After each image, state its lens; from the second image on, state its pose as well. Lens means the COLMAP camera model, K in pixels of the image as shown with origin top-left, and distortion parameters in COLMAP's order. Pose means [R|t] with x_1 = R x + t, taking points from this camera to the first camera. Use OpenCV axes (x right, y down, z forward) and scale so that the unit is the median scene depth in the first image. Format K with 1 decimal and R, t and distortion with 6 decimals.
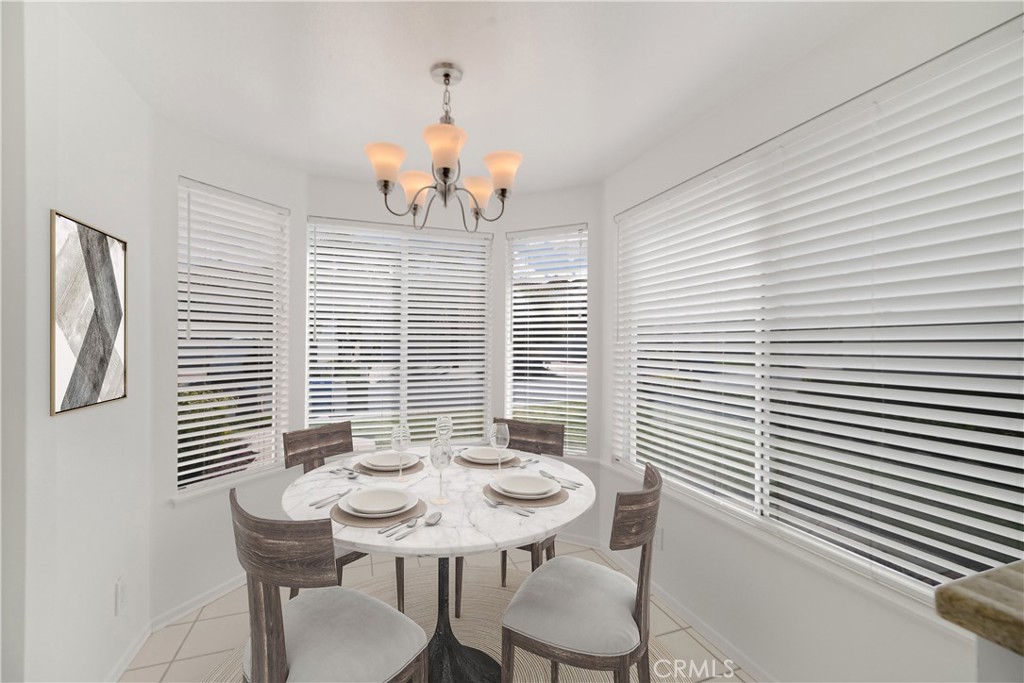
lens RADIAL K [[425.4, 0, 510.6], [0, 425.4, 342.3], [0, 0, 1]] dist [0.002025, 0.000259]
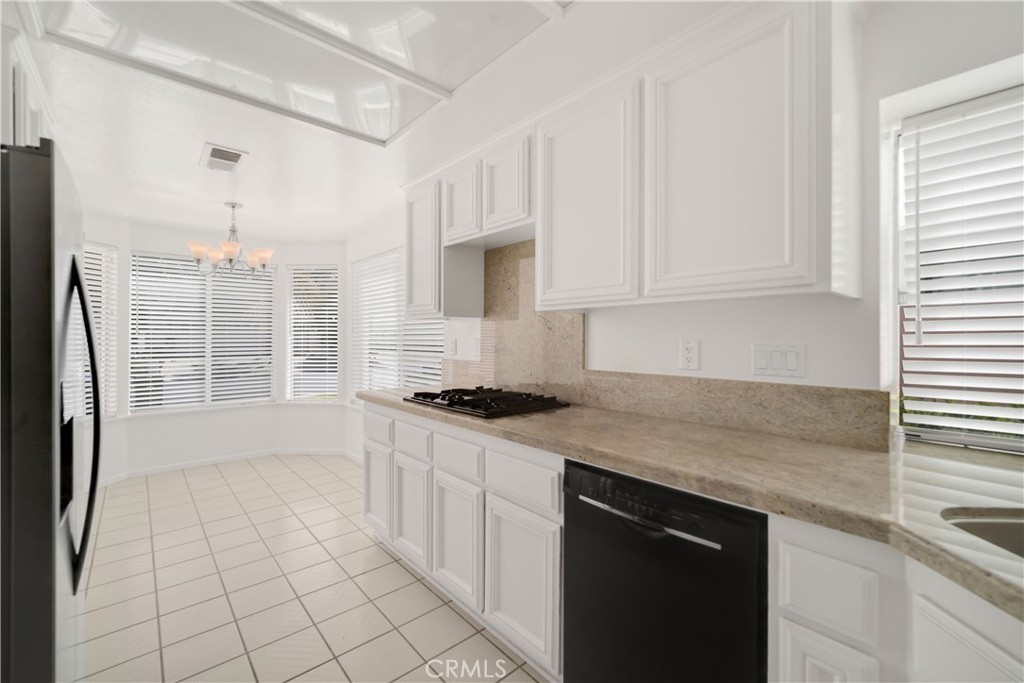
lens RADIAL K [[425.4, 0, 513.1], [0, 425.4, 334.3], [0, 0, 1]] dist [0.002025, 0.000259]
pose [[0.929018, -0.002409, 0.370026, 0.206904], [0.002884, 0.999996, -0.000731, 0.001504], [-0.370023, 0.001746, 0.929021, -0.854908]]
